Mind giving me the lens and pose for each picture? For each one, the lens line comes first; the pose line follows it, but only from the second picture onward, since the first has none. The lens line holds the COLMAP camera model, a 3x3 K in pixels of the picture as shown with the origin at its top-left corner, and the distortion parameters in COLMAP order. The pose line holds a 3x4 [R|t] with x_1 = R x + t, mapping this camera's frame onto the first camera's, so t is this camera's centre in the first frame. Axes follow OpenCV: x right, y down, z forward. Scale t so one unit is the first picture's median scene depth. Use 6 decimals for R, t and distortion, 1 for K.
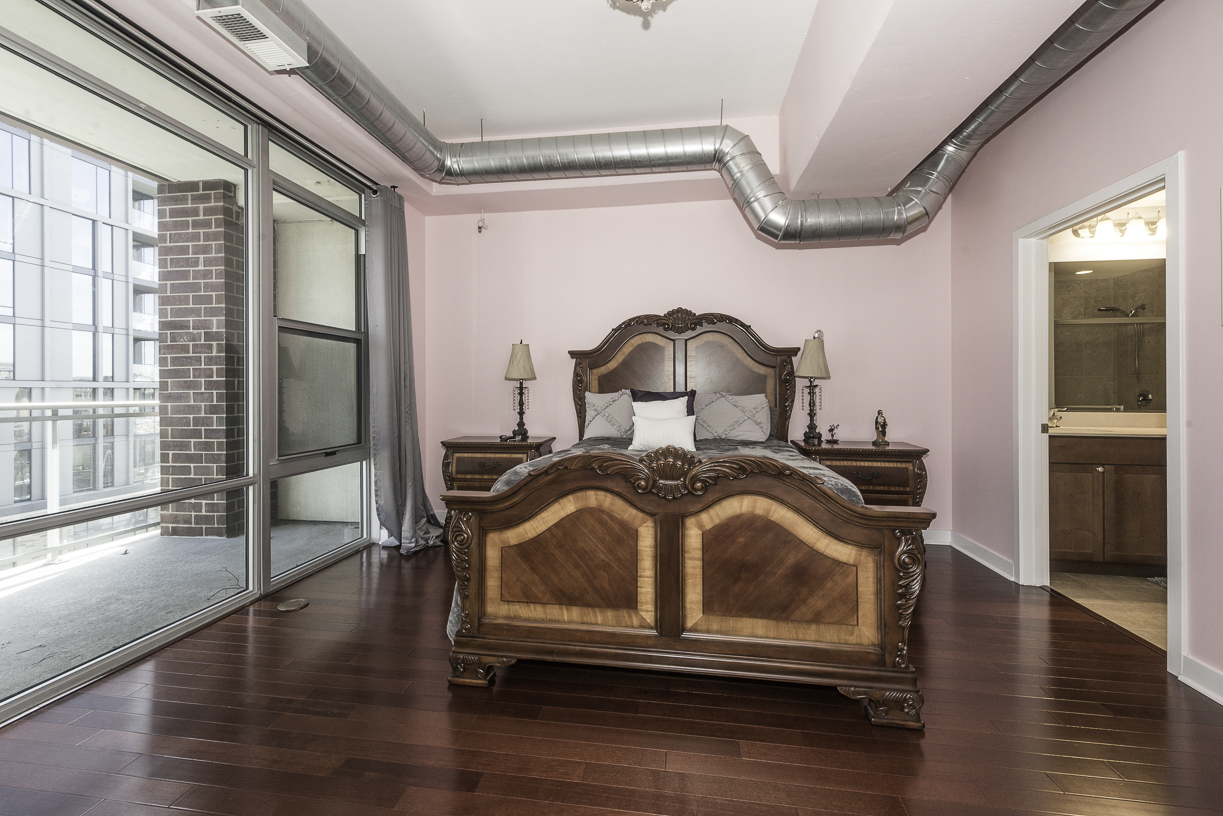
lens RADIAL K [[513.2, 0, 619.0], [0, 513.2, 393.4], [0, 0, 1]] dist [0.003001, 0.000004]
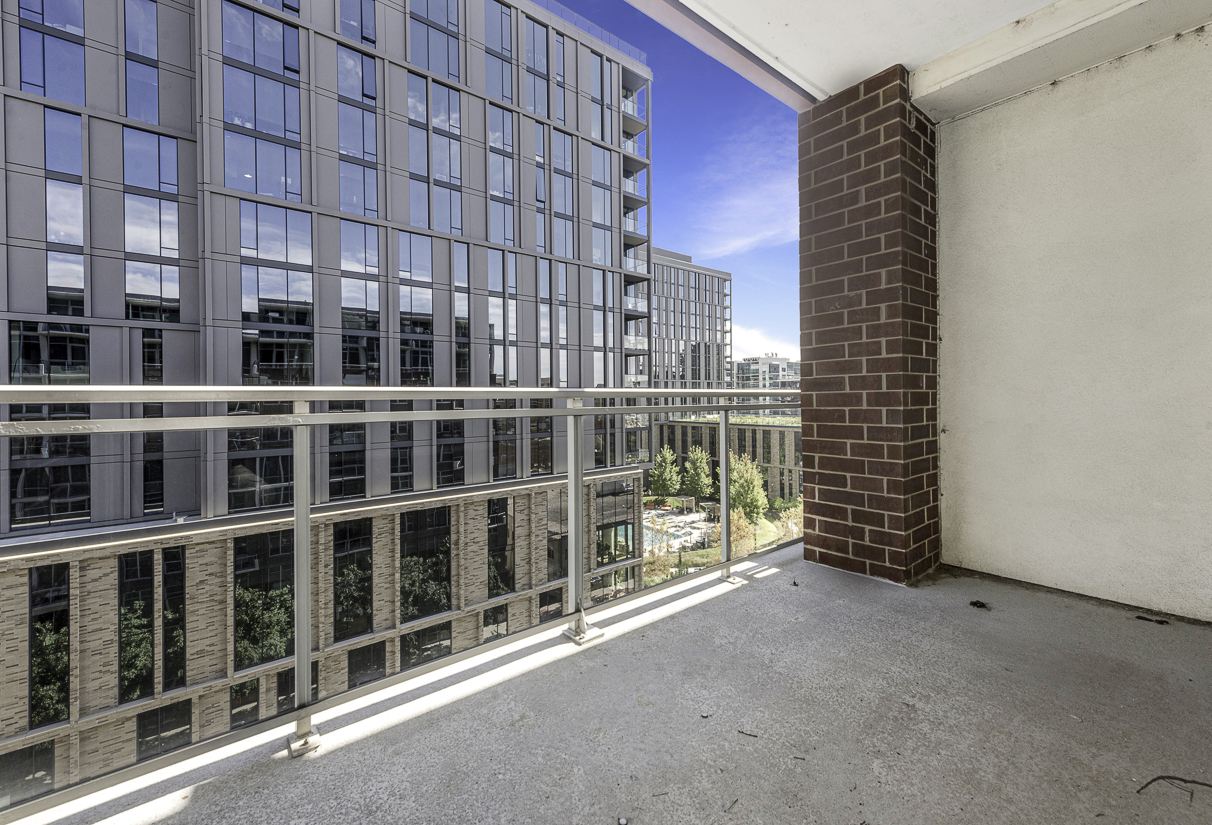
lens RADIAL K [[499.9, 0, 602.7], [0, 499.9, 401.9], [0, 0, 1]] dist [0.002917, 0.000119]
pose [[0.718266, -0.001085, -0.695767, -0.583080], [0.008333, 0.999940, 0.007043, 0.026469], [0.695718, -0.010856, 0.718233, 0.236826]]
